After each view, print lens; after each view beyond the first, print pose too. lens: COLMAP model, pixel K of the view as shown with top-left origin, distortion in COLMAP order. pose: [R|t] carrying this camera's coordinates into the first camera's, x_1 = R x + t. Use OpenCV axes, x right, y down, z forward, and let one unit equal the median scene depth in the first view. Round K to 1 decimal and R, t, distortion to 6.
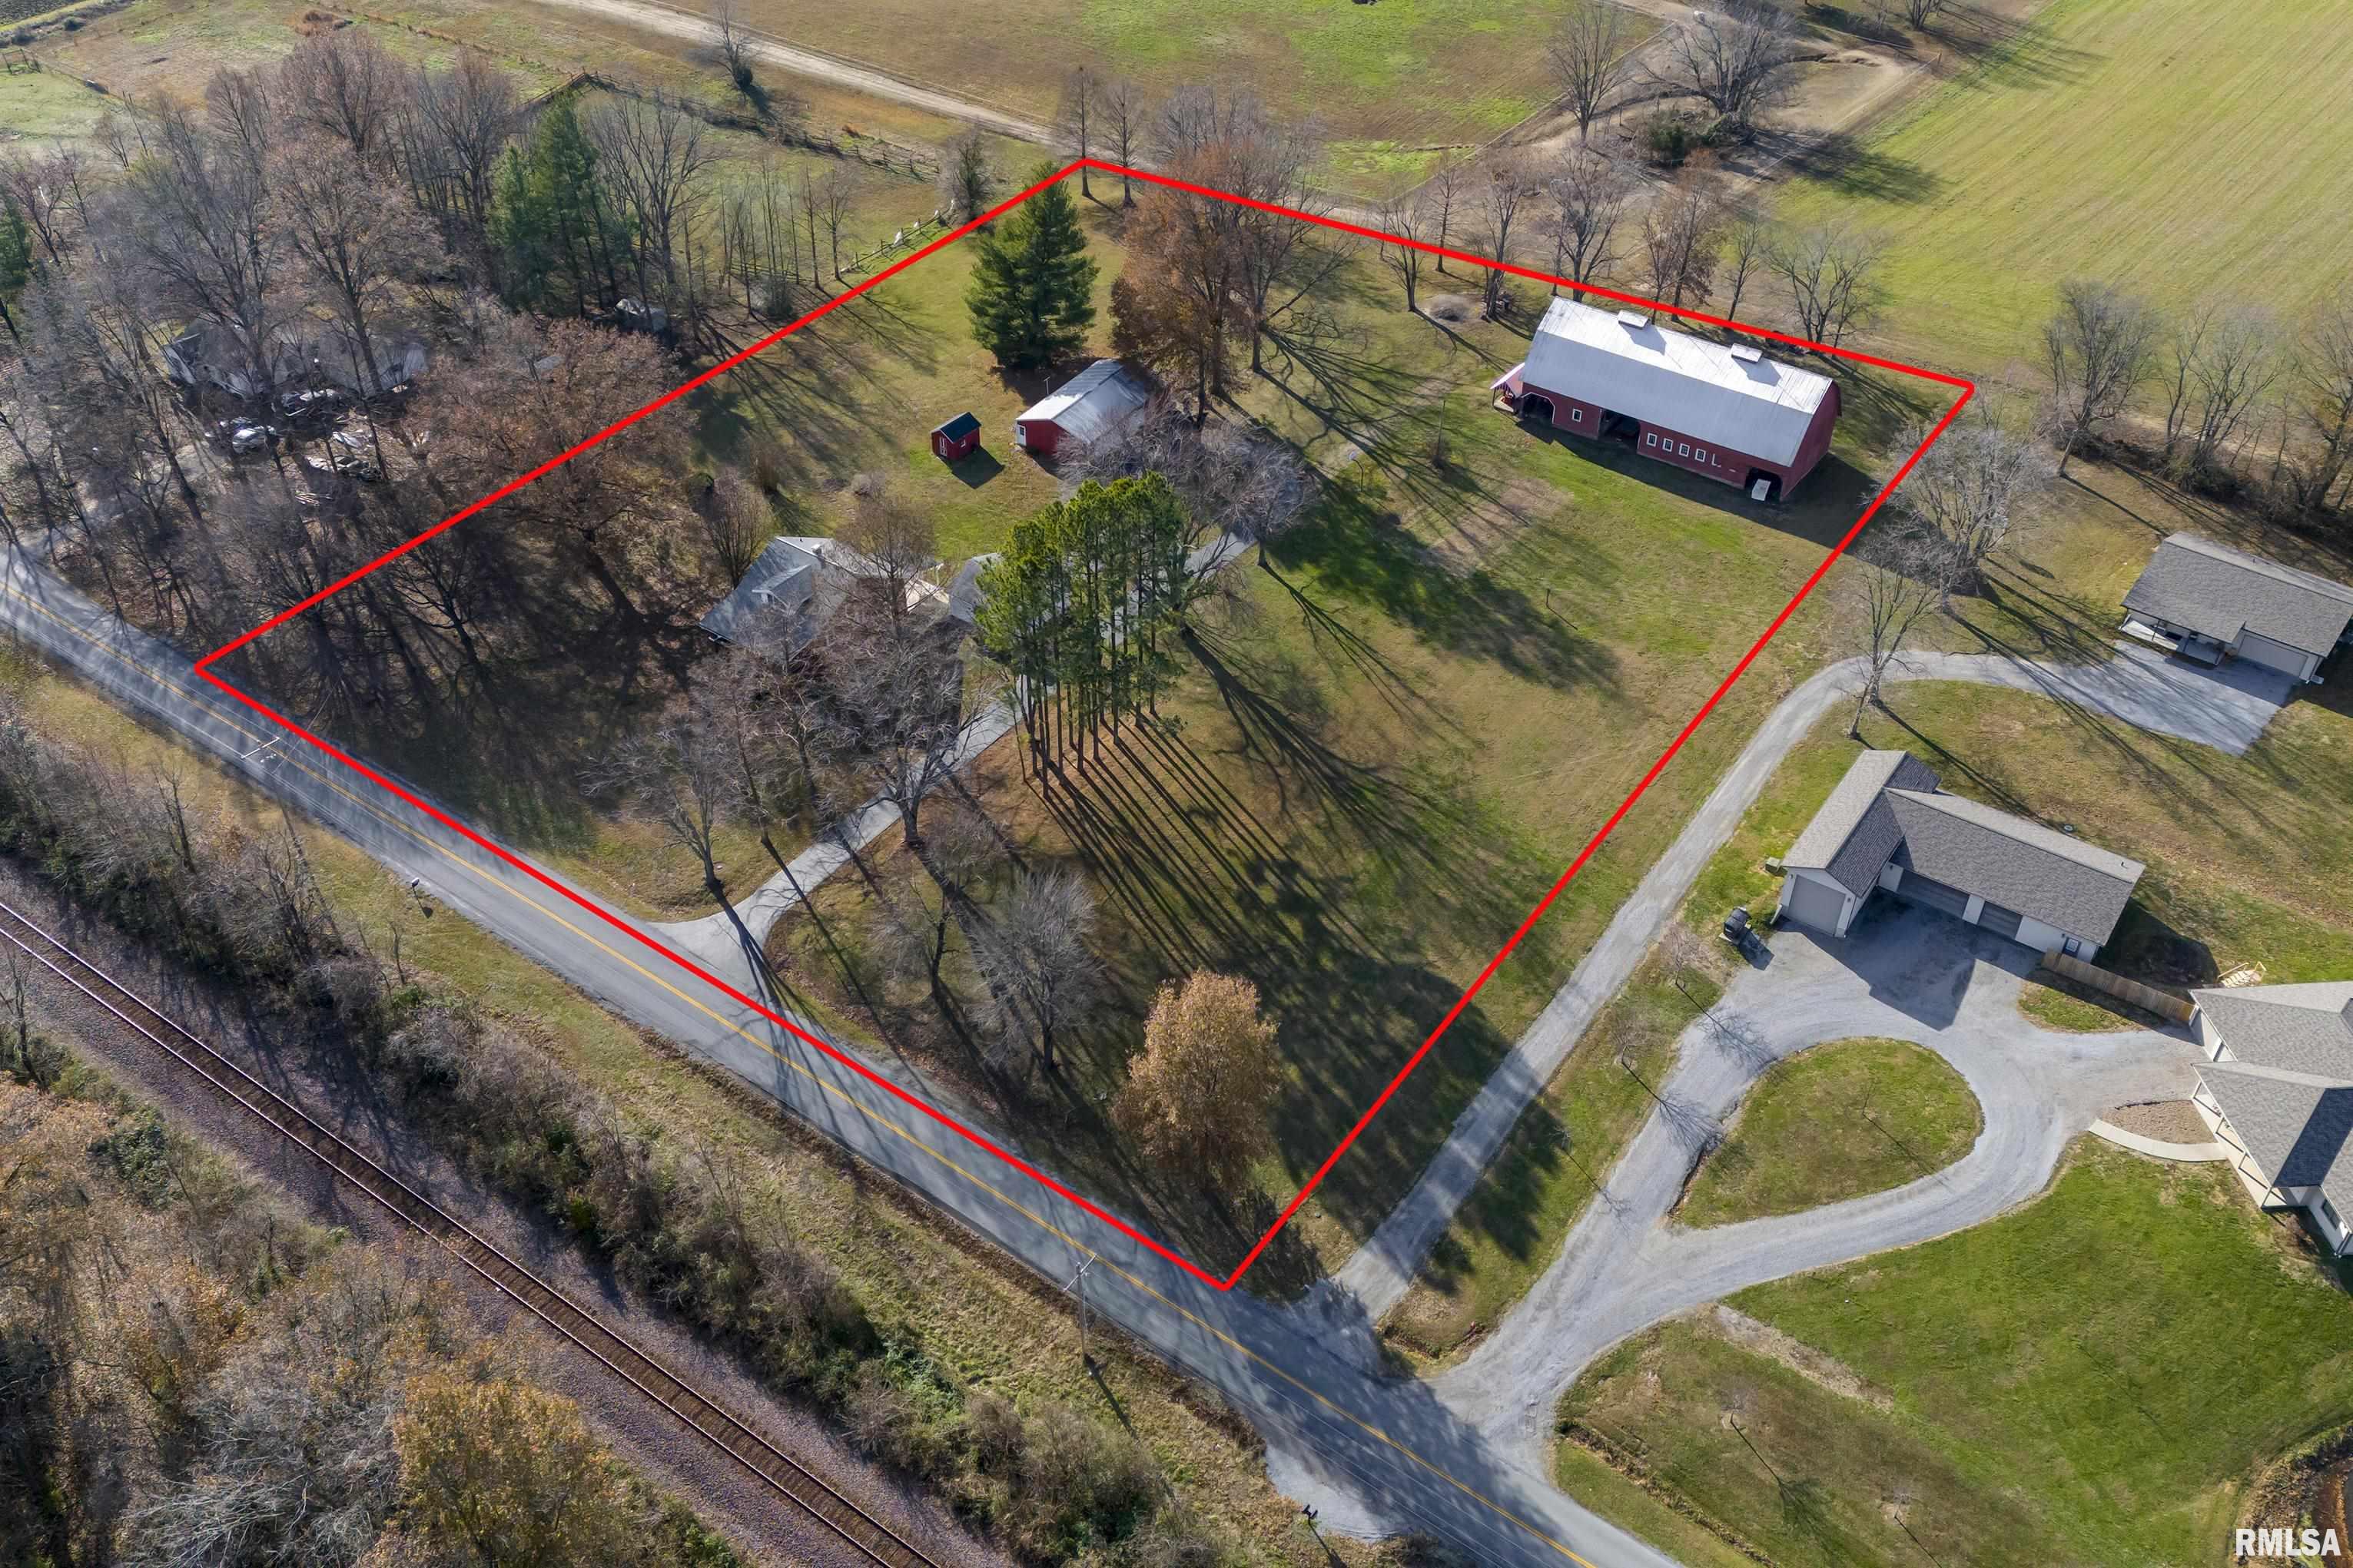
lens RADIAL K [[2047.6, 0, 1182.5], [0, 2047.6, 796.6], [0, 0, 1]] dist [0.081092, -0.032950]
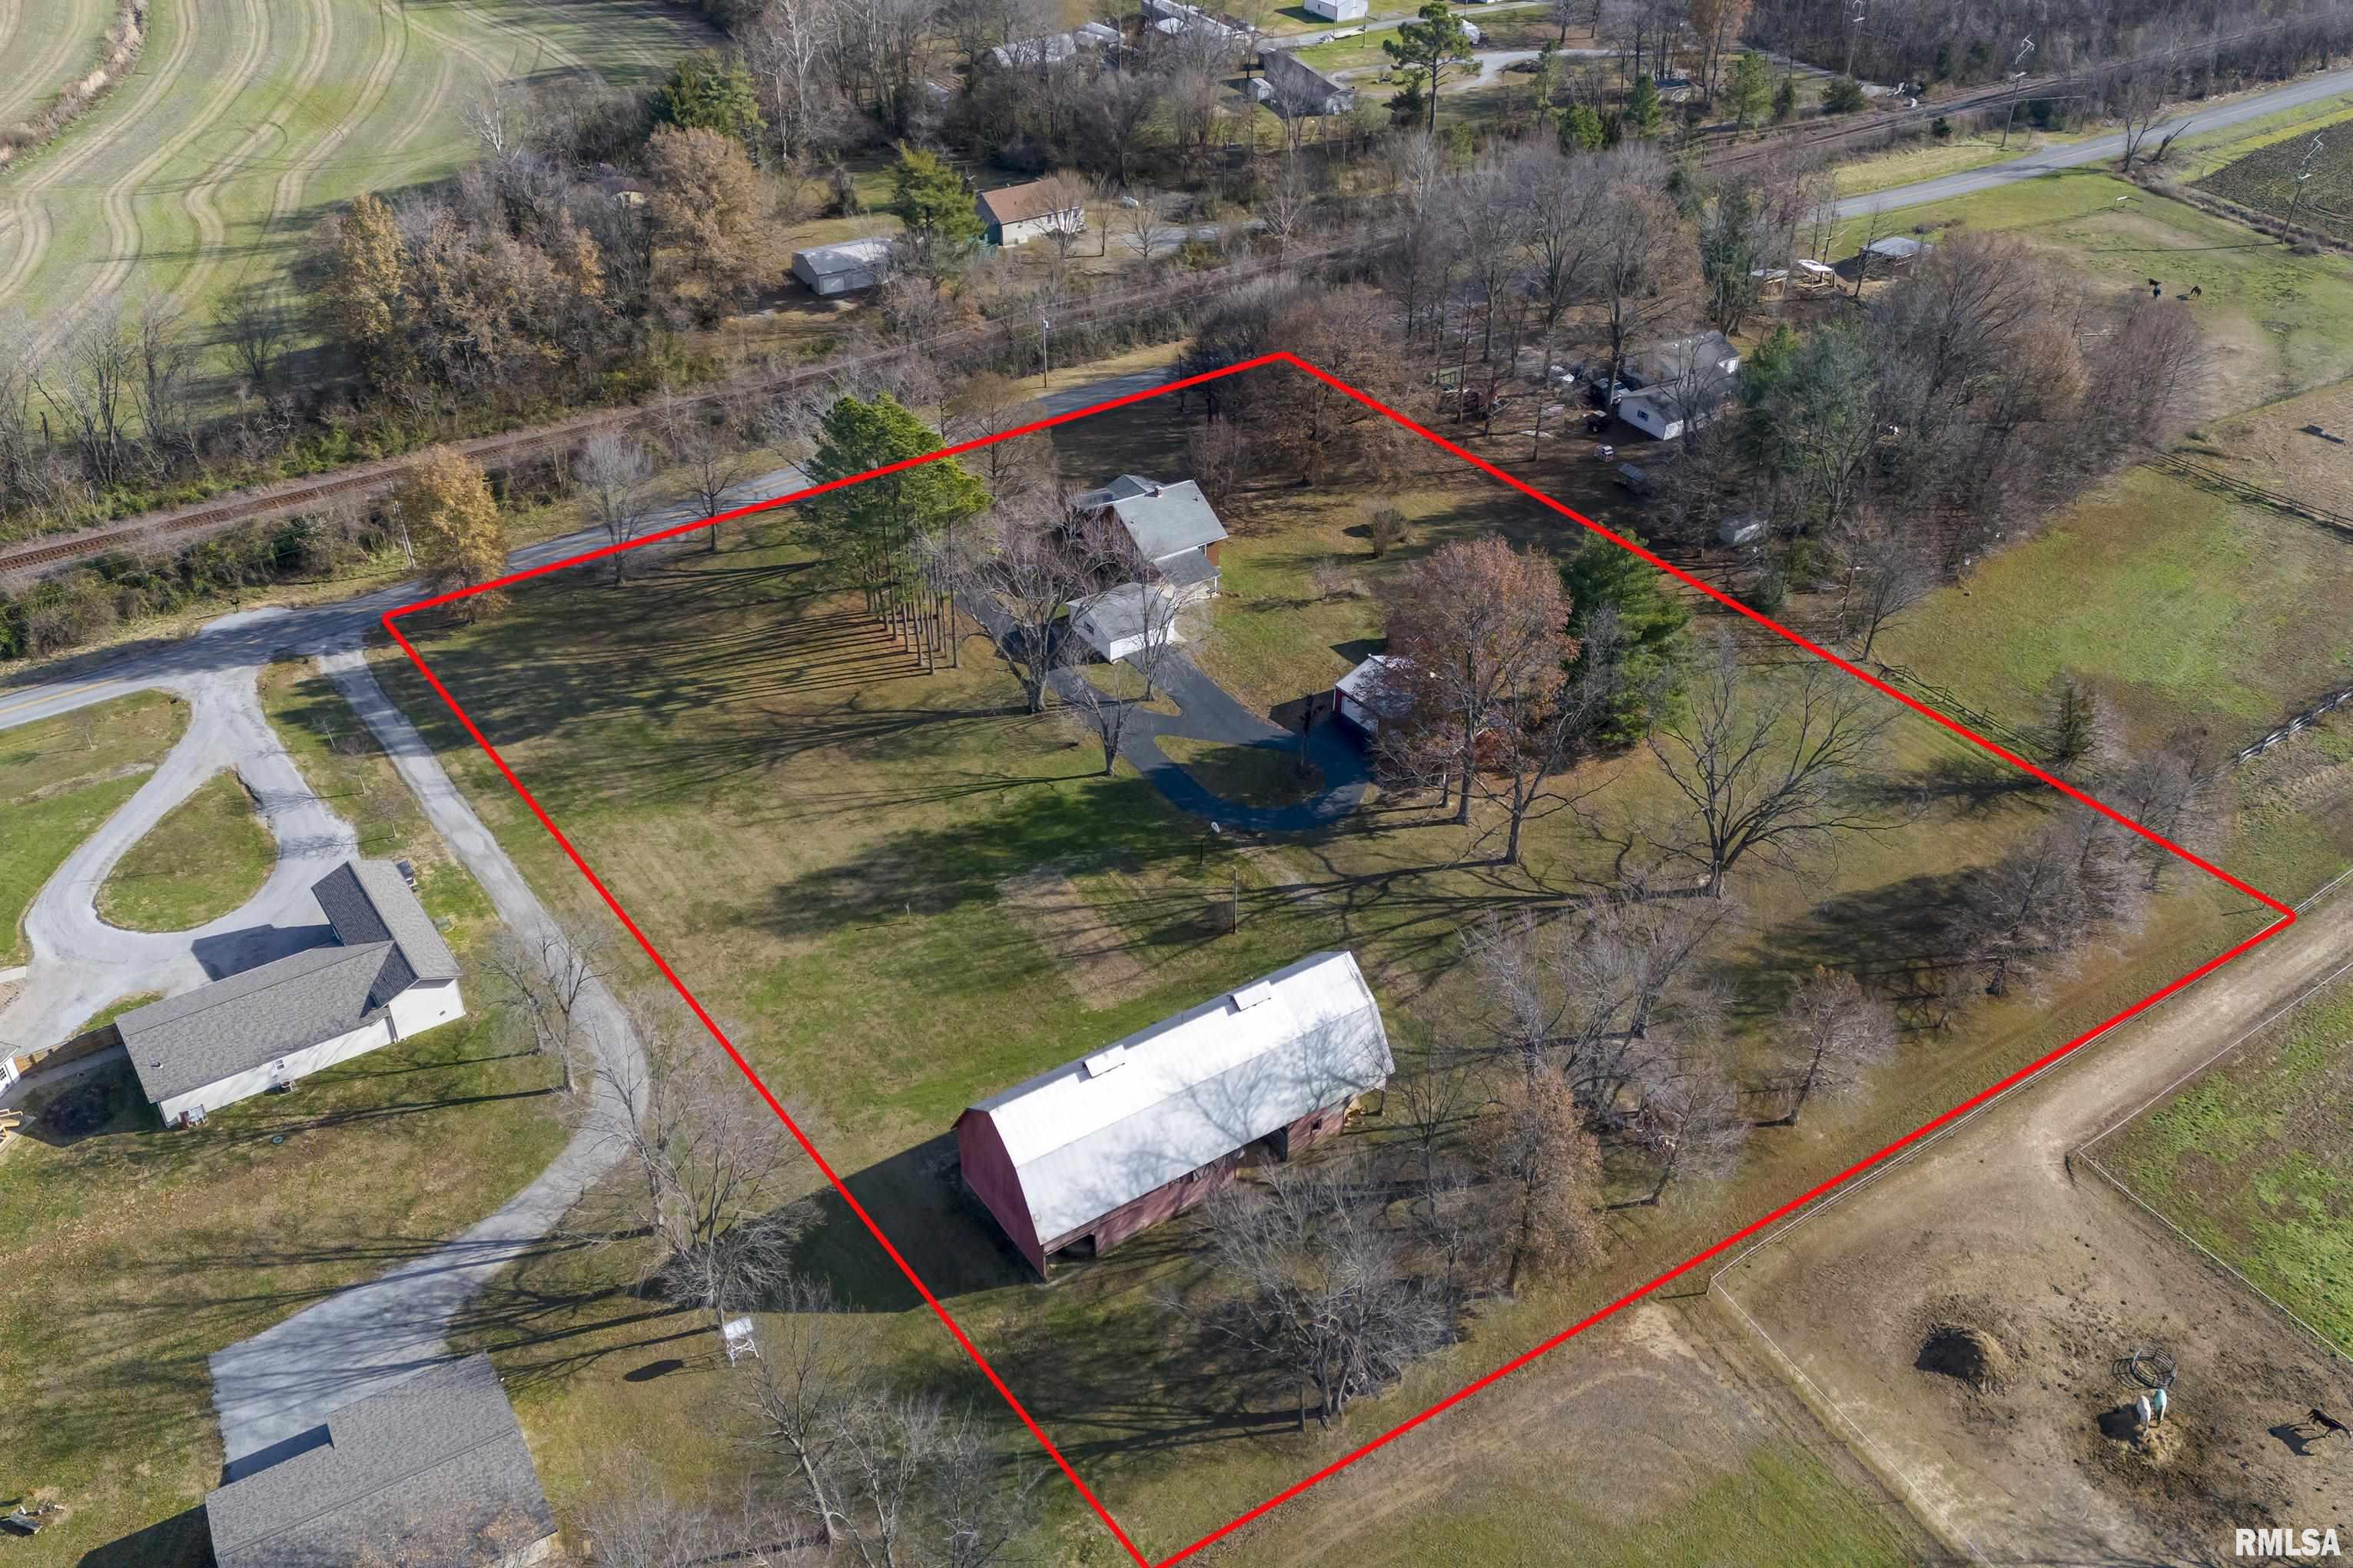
lens RADIAL K [[2047.6, 0, 1186.6], [0, 2047.6, 774.1], [0, 0, 1]] dist [0.081092, -0.032950]
pose [[-0.347511, 0.526110, -0.776173, 0.935982], [-0.609887, 0.501925, 0.613278, -0.879839], [0.712232, 0.686498, 0.146443, 1.080577]]
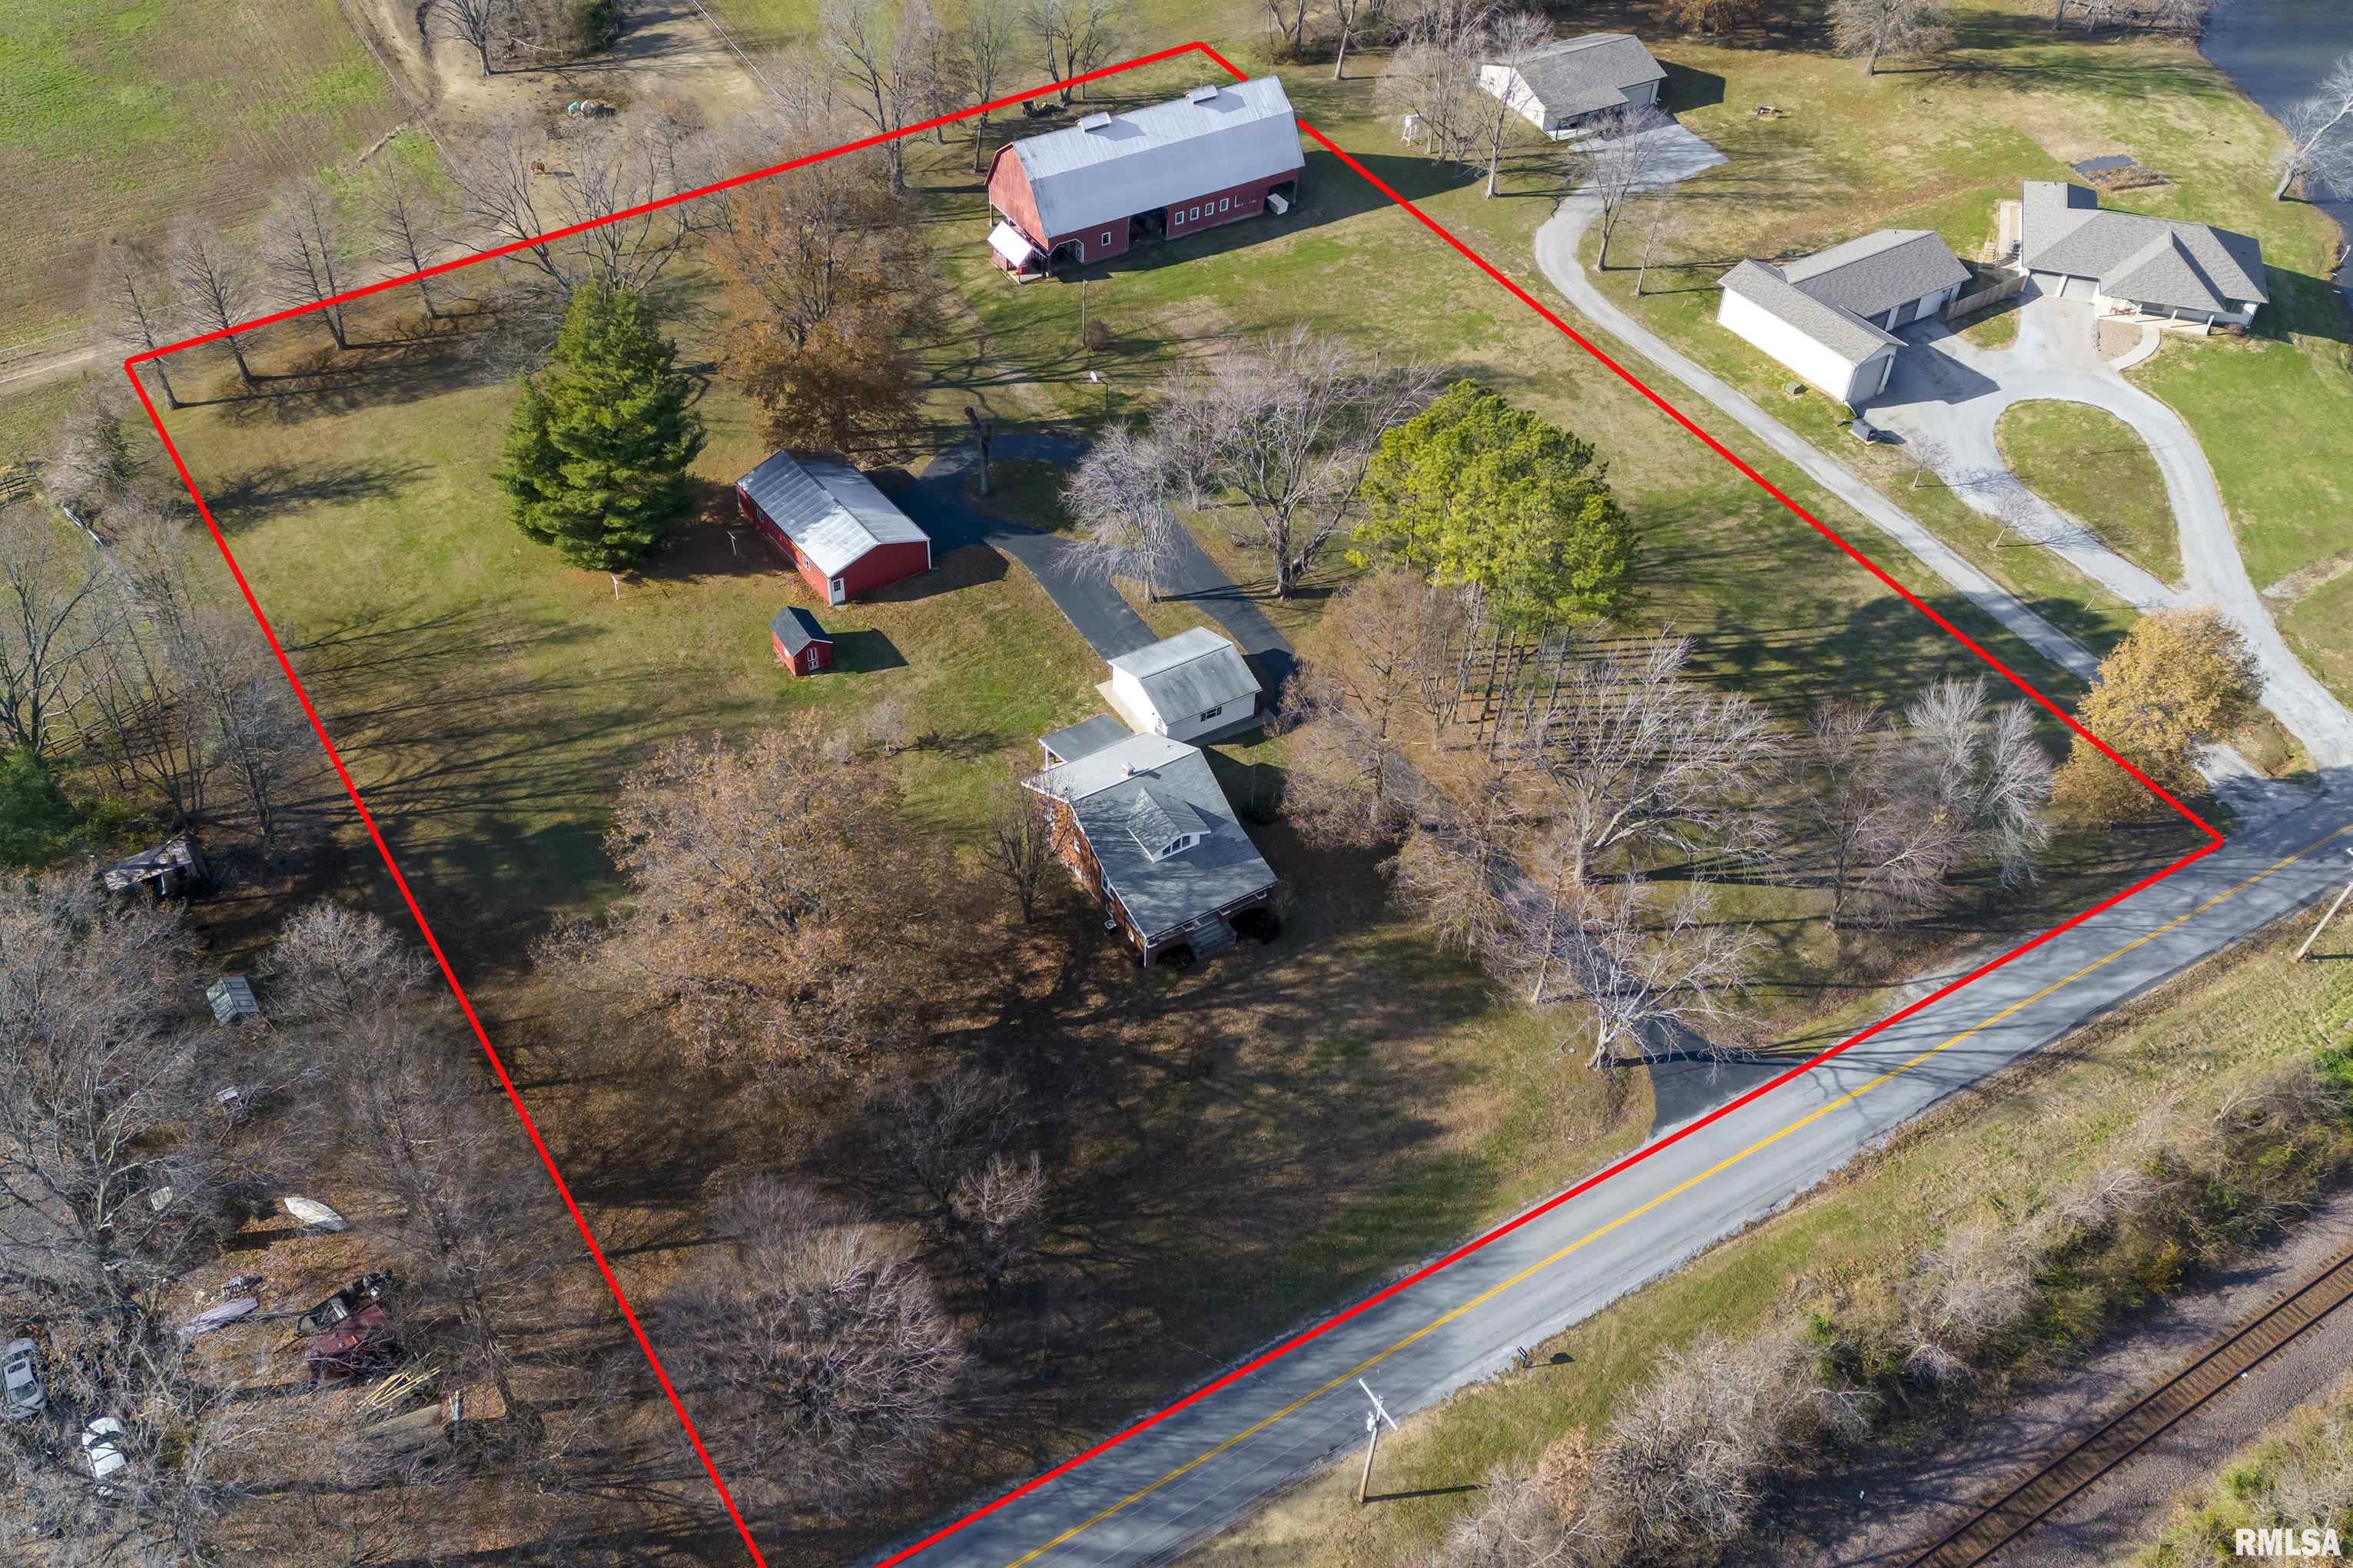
lens RADIAL K [[2047.6, 0, 1168.8], [0, 2047.6, 775.2], [0, 0, 1]] dist [0.081092, -0.032950]
pose [[0.378481, -0.632285, 0.675994, -0.771223], [0.577498, 0.732051, 0.361383, -0.432135], [-0.723359, 0.253609, 0.642211, 0.576822]]
